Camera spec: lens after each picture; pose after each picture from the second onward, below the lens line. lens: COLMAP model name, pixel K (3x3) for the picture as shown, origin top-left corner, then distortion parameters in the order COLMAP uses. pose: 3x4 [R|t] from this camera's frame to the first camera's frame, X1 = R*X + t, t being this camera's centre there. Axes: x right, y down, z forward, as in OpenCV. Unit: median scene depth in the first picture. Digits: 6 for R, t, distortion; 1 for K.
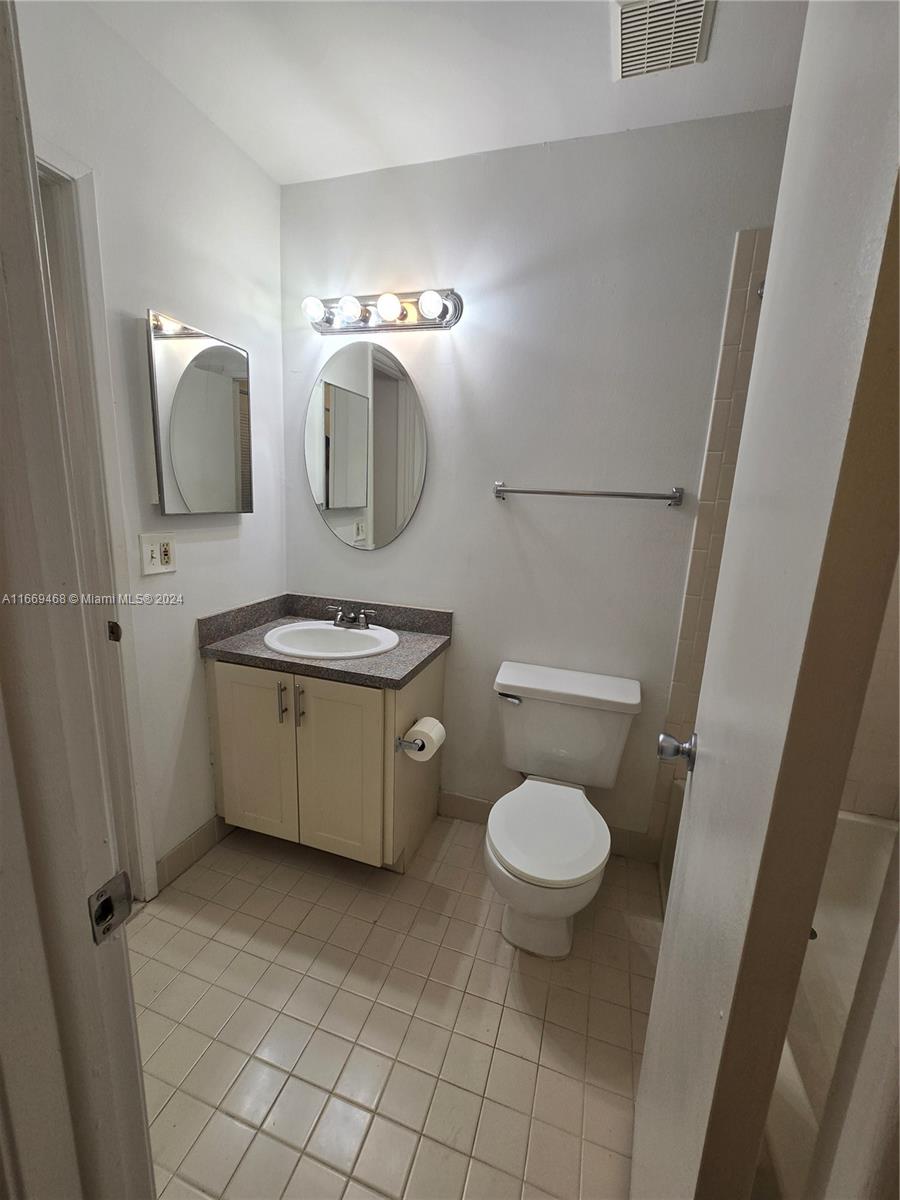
lens RADIAL K [[484.5, 0, 450.0], [0, 484.5, 600.0], [0, 0, 1]] dist [0.001104, 0.000004]
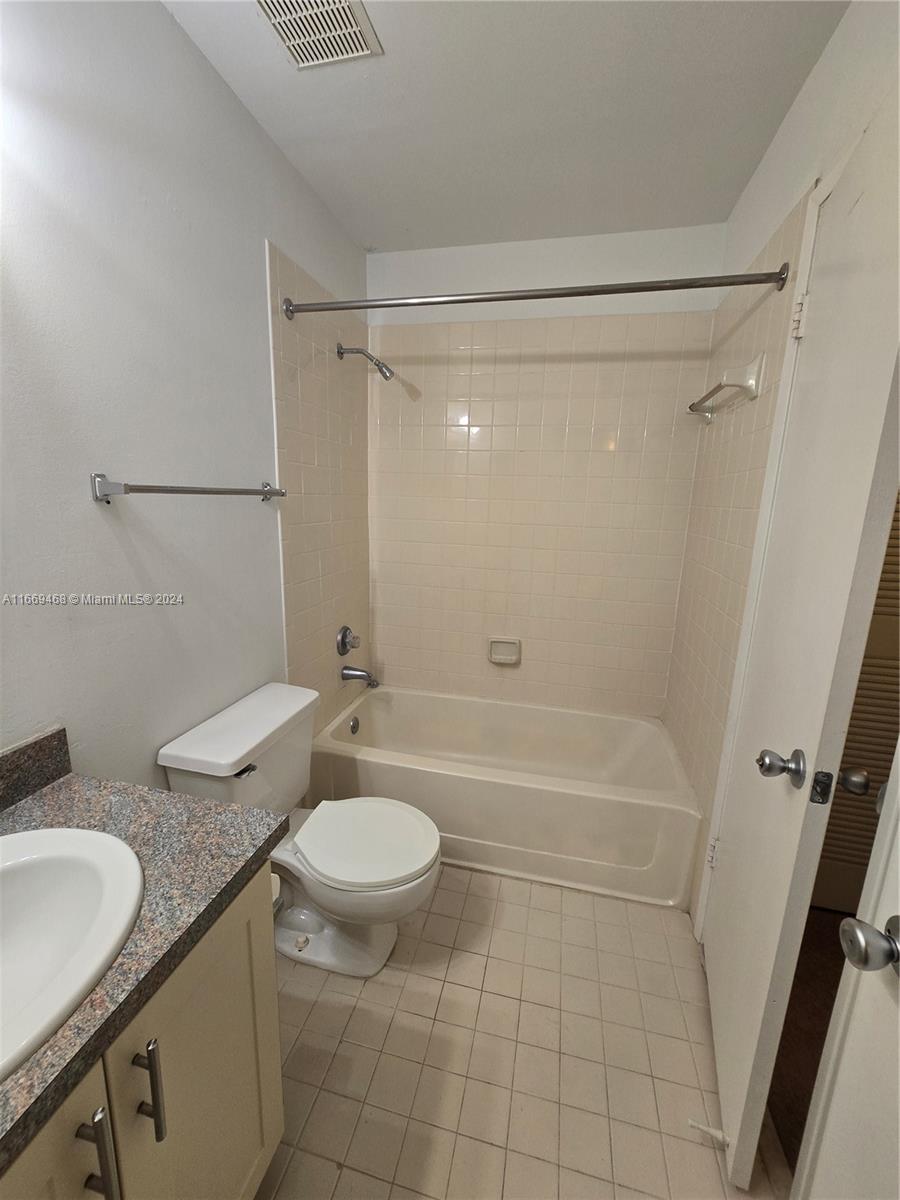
lens RADIAL K [[484.5, 0, 450.0], [0, 484.5, 600.0], [0, 0, 1]] dist [0.001104, 0.000004]
pose [[-0.073492, -0.253118, 0.964640, -0.659600], [0.174988, 0.948977, 0.262340, -0.224458], [-0.981824, 0.188080, -0.025449, 0.790876]]
